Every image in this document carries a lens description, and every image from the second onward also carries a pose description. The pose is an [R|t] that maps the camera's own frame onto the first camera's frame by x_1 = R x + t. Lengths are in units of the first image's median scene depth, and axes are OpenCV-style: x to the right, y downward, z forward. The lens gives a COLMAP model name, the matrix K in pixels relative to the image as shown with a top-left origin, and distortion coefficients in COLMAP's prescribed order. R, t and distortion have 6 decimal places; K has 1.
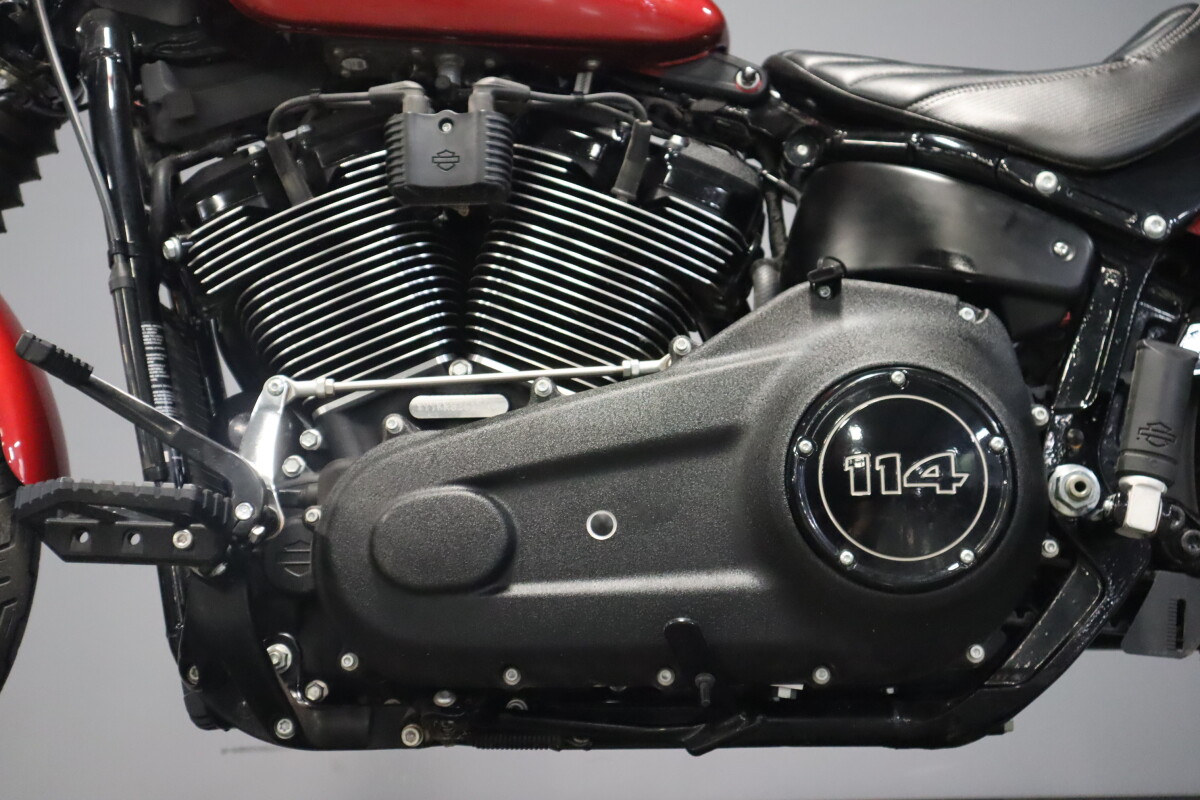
lens RADIAL K [[1579.5, 0, 600.0], [0, 1579.5, 400.0], [0, 0, 1]] dist [0.027857, 0.032011]
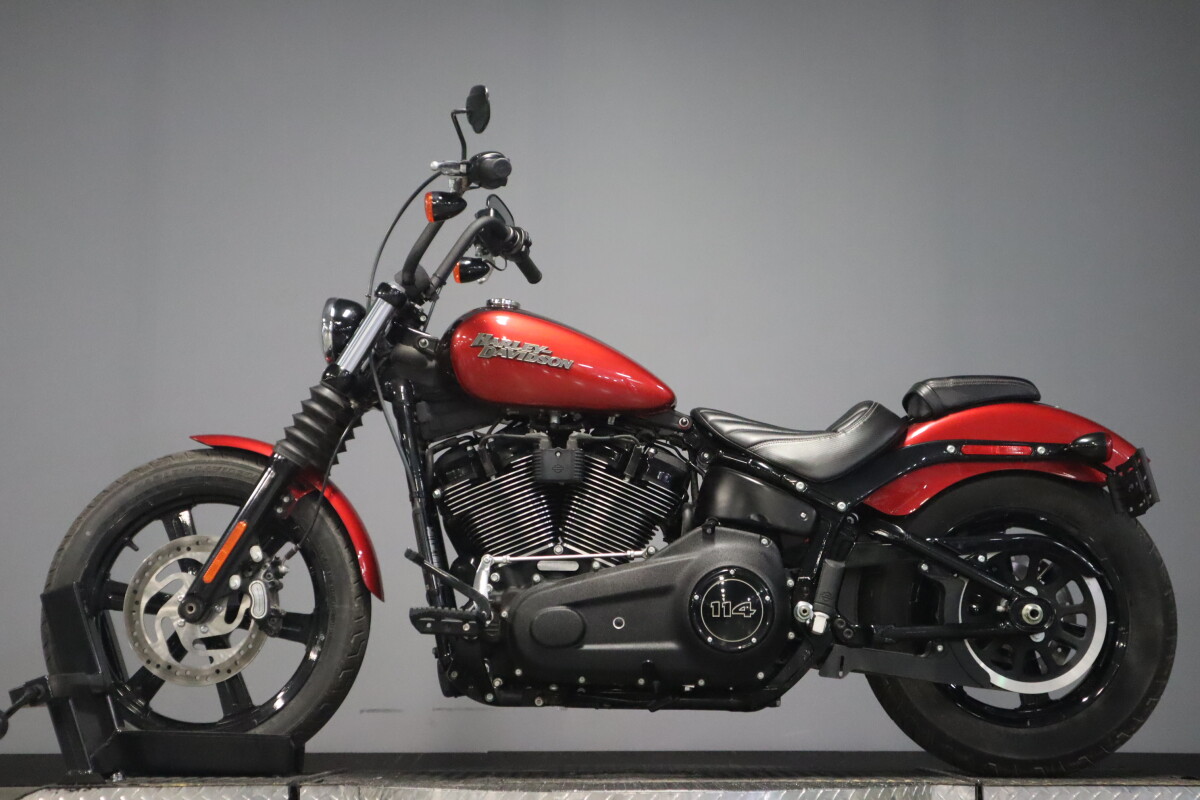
lens RADIAL K [[1734.4, 0, 600.0], [0, 1734.4, 400.0], [0, 0, 1]] dist [0.011633, 0.095197]
pose [[0.999354, 0.028451, 0.021975, -0.098683], [-0.029057, 0.999192, 0.027754, -0.350730], [-0.021167, -0.028374, 0.999373, -1.767853]]
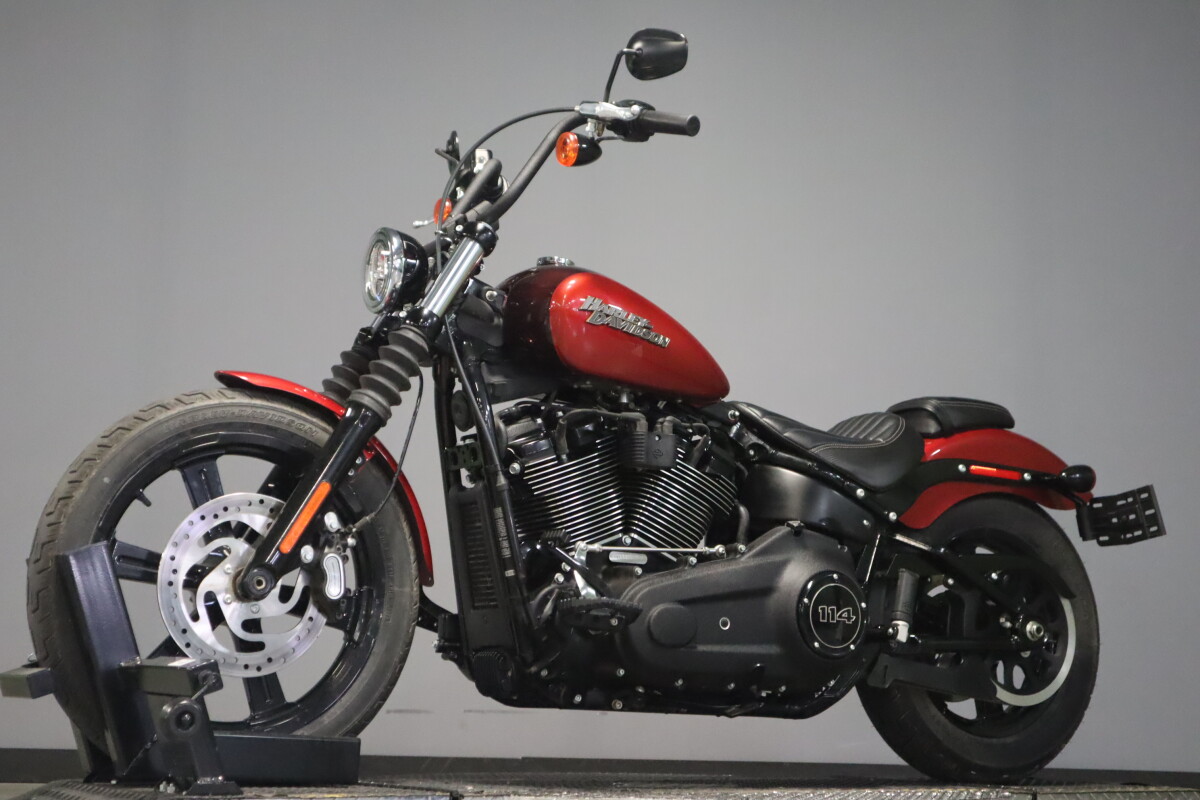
lens RADIAL K [[1907.2, 0, 600.0], [0, 1907.2, 400.0], [0, 0, 1]] dist [0.005980, 0.107258]
pose [[0.835085, 0.130846, 0.534334, -1.713138], [-0.146359, 0.989140, -0.013480, -0.187906], [-0.530294, -0.066948, 0.845166, -1.322436]]
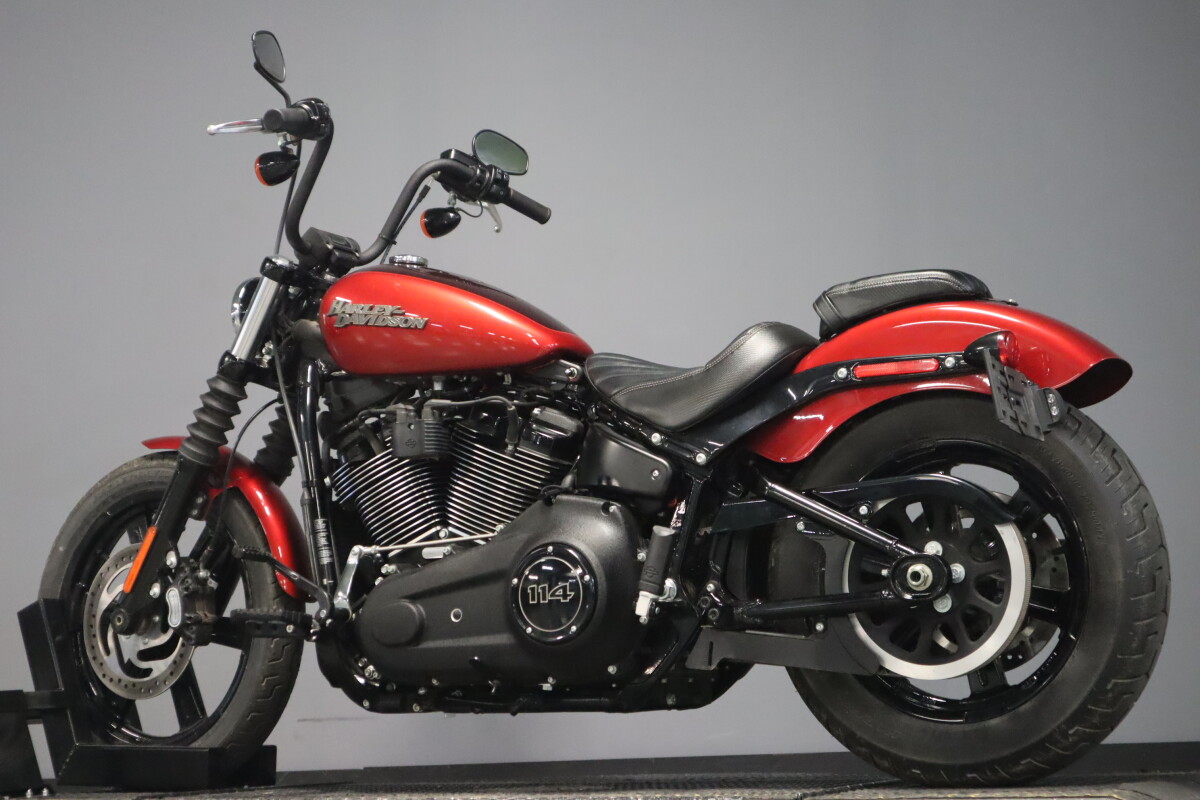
lens RADIAL K [[2028.0, 0, 600.0], [0, 2028.0, 400.0], [0, 0, 1]] dist [-0.014904, -0.169621]
pose [[0.884673, -0.071787, -0.460651, 1.474308], [0.099155, 0.994440, 0.035454, -0.296457], [0.455545, -0.077041, 0.886873, -1.393552]]
